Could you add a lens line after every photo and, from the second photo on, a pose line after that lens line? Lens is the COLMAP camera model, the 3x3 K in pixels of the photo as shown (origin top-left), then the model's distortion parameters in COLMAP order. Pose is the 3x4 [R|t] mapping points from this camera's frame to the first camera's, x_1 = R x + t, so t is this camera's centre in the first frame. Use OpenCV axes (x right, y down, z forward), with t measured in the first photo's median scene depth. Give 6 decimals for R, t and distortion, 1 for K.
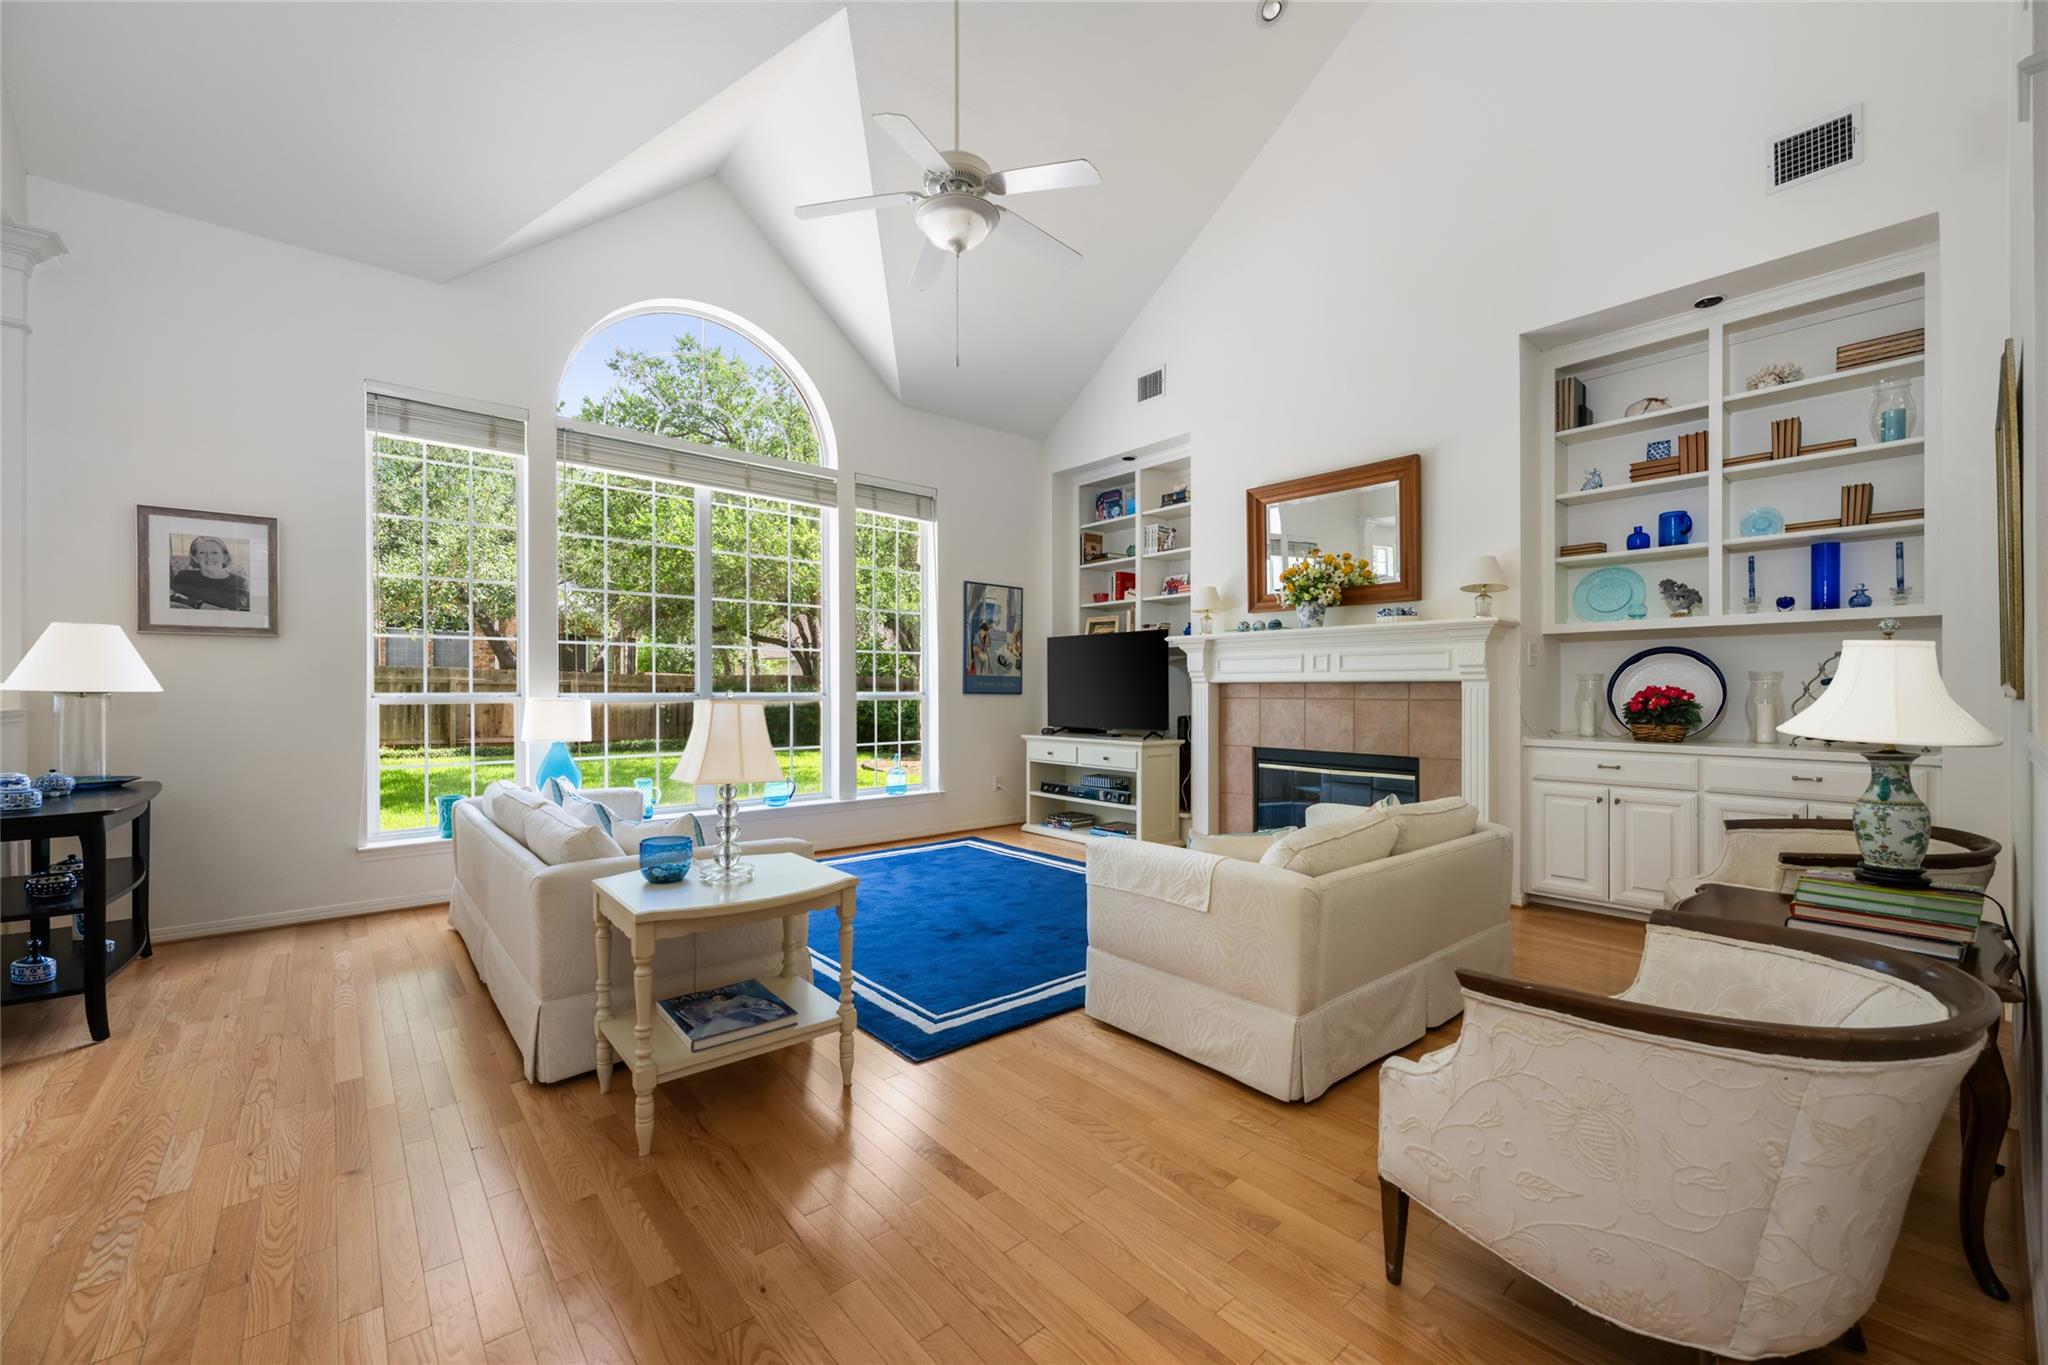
lens RADIAL K [[820.1, 0, 1018.6], [0, 820.1, 686.2], [0, 0, 1]] dist [-0.007170, 0.000043]
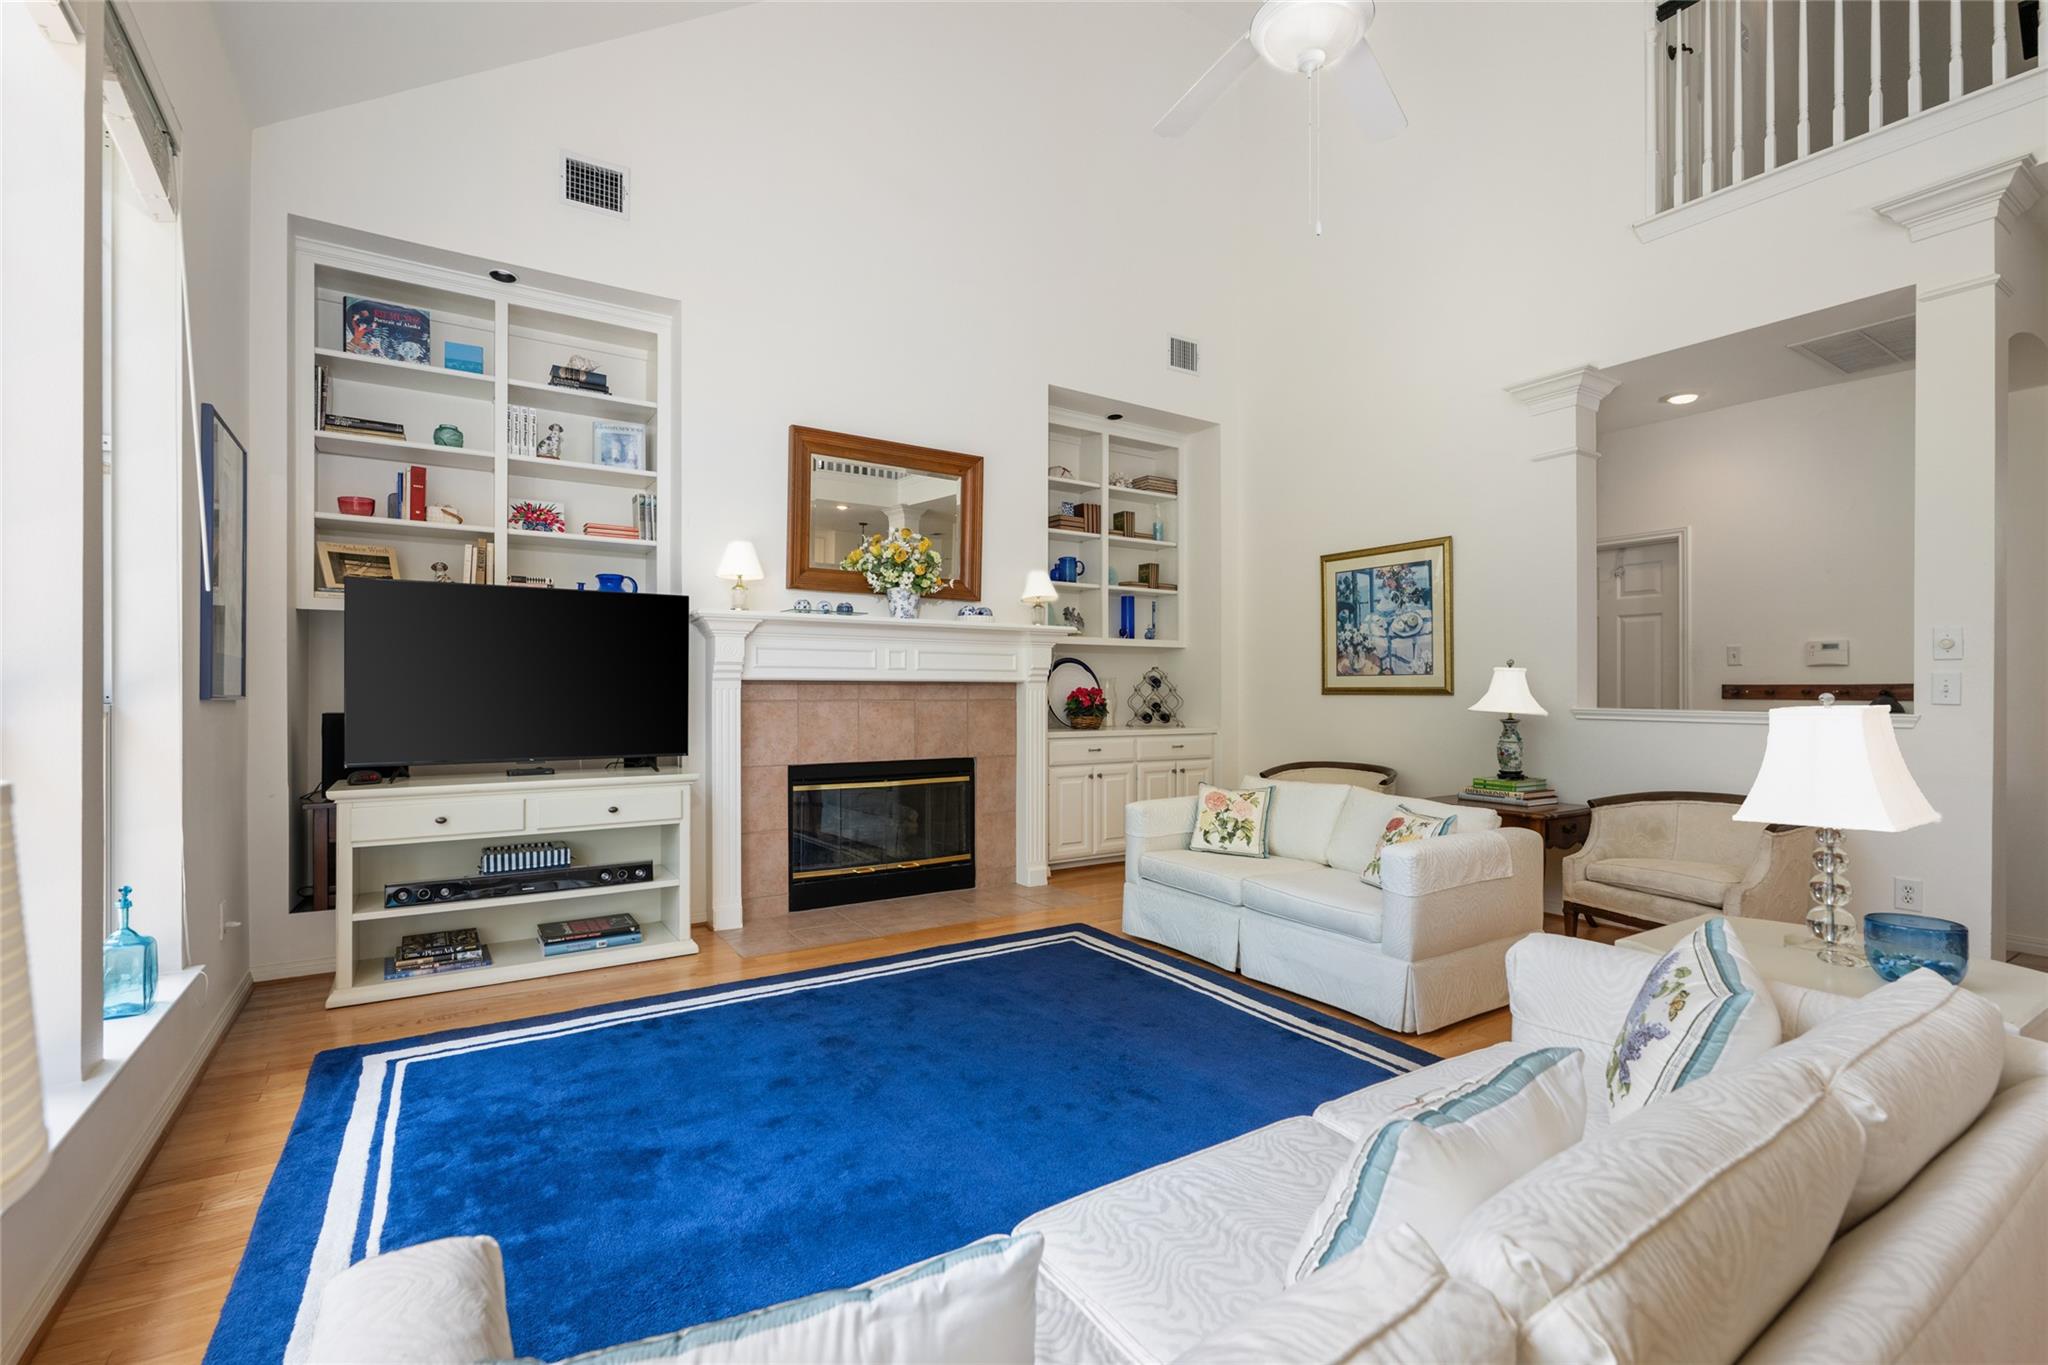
lens RADIAL K [[906.7, 0, 1024.0], [0, 906.7, 682.5], [0, 0, 1]] dist [0.000108, 0.000025]
pose [[0.120548, 0.009125, 0.992666, -0.548677], [-0.004548, 0.999952, -0.008640, 0.003836], [-0.992697, -0.003474, 0.120583, 0.720671]]
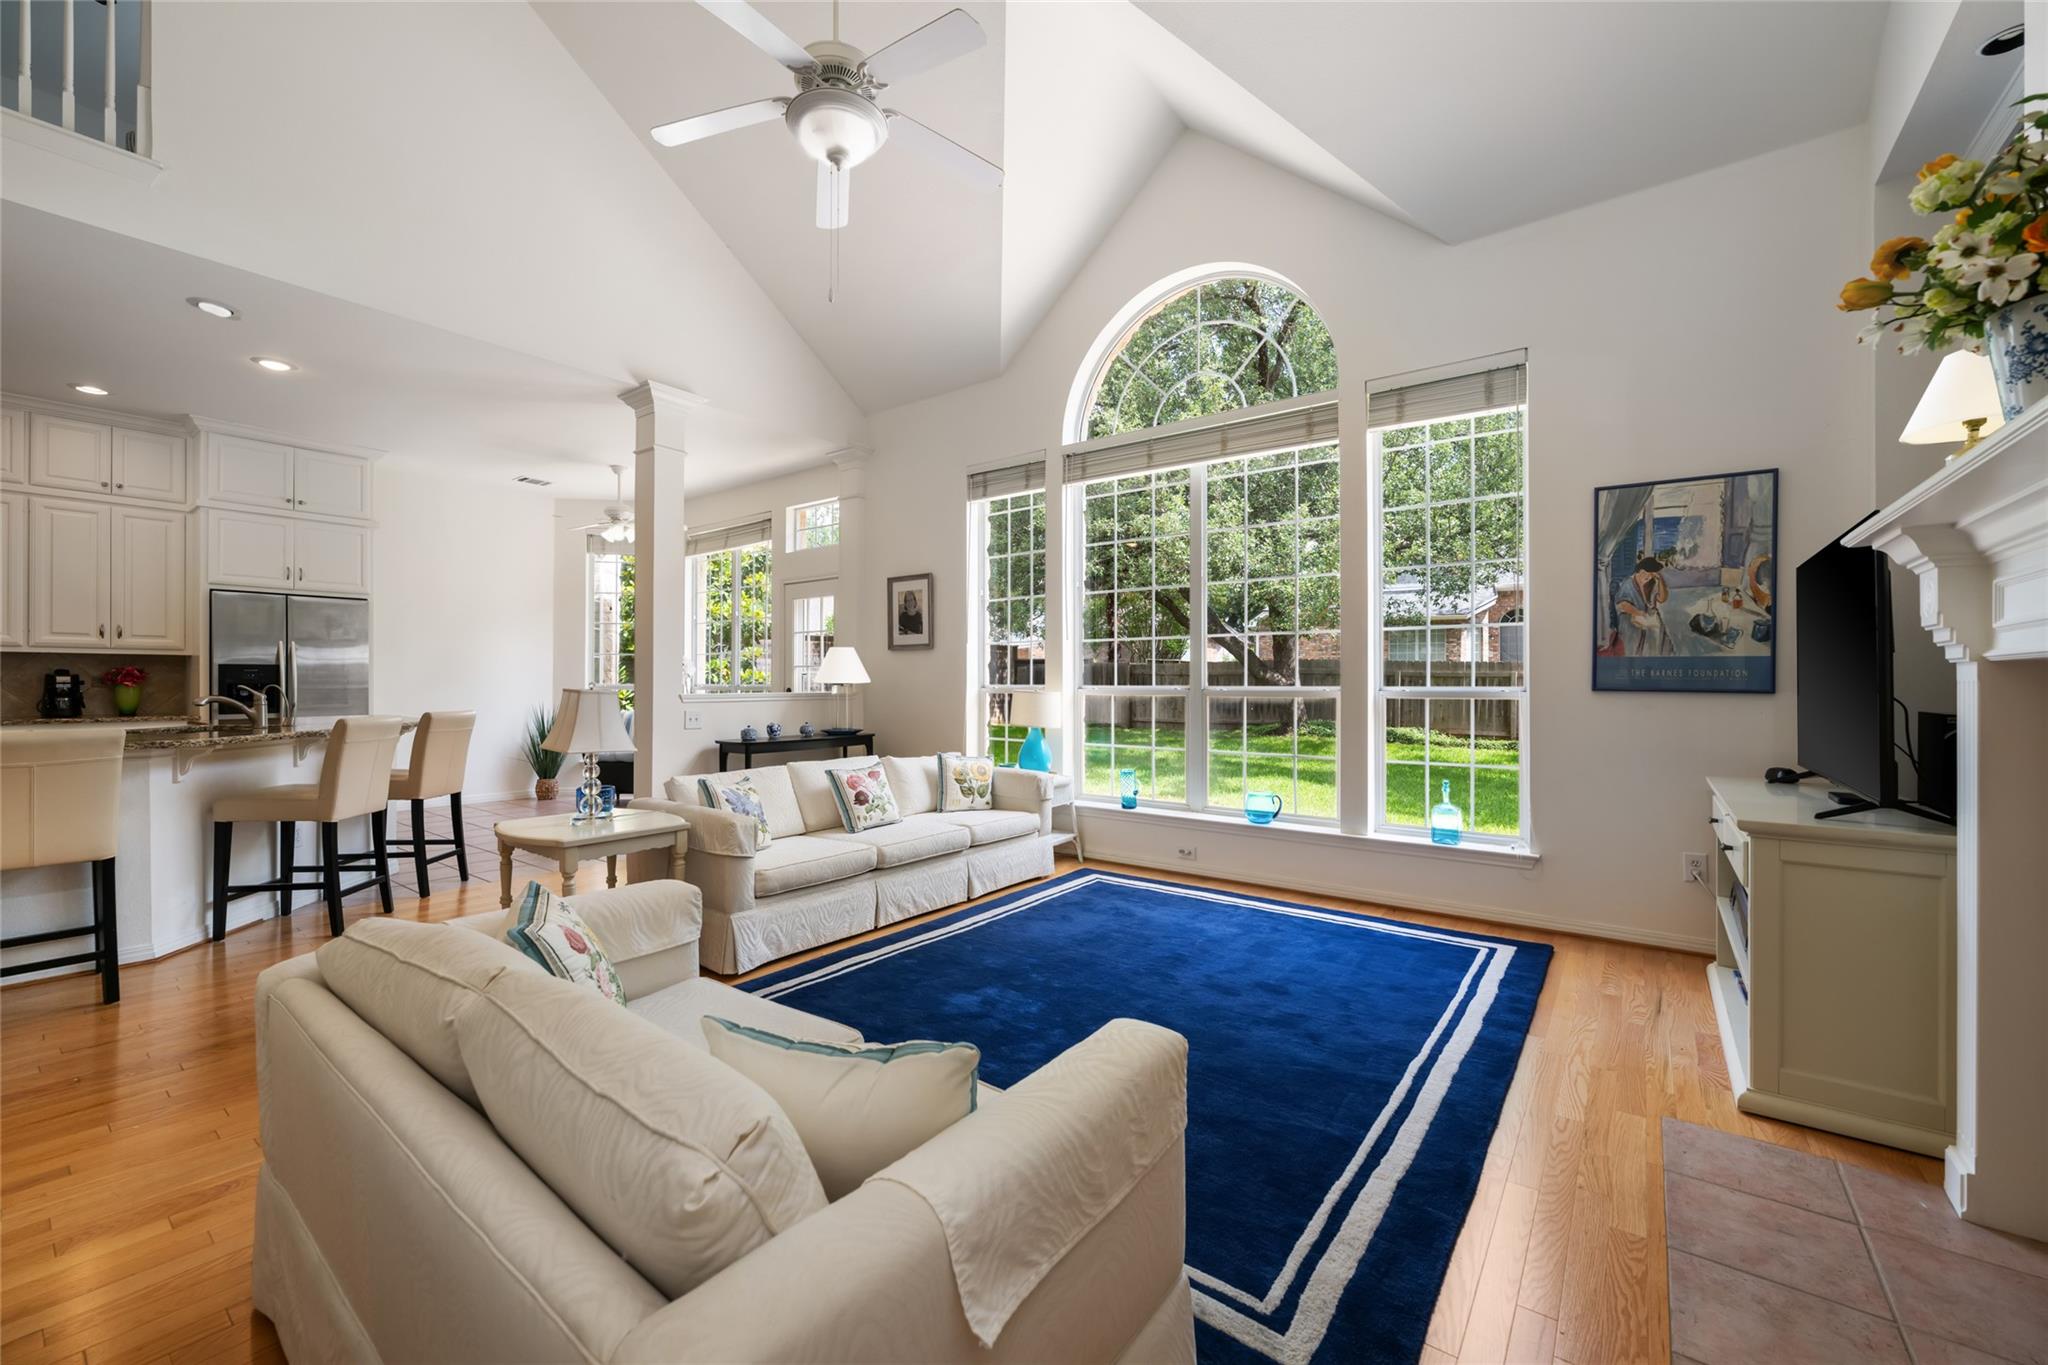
lens RADIAL K [[820.1, 0, 1018.6], [0, 820.1, 686.2], [0, 0, 1]] dist [-0.007170, 0.000043]
pose [[0.201873, 0.004226, -0.979403, 0.497976], [0.001186, 0.999989, 0.004559, 0.003661], [0.979411, -0.002082, 0.201865, 0.632235]]
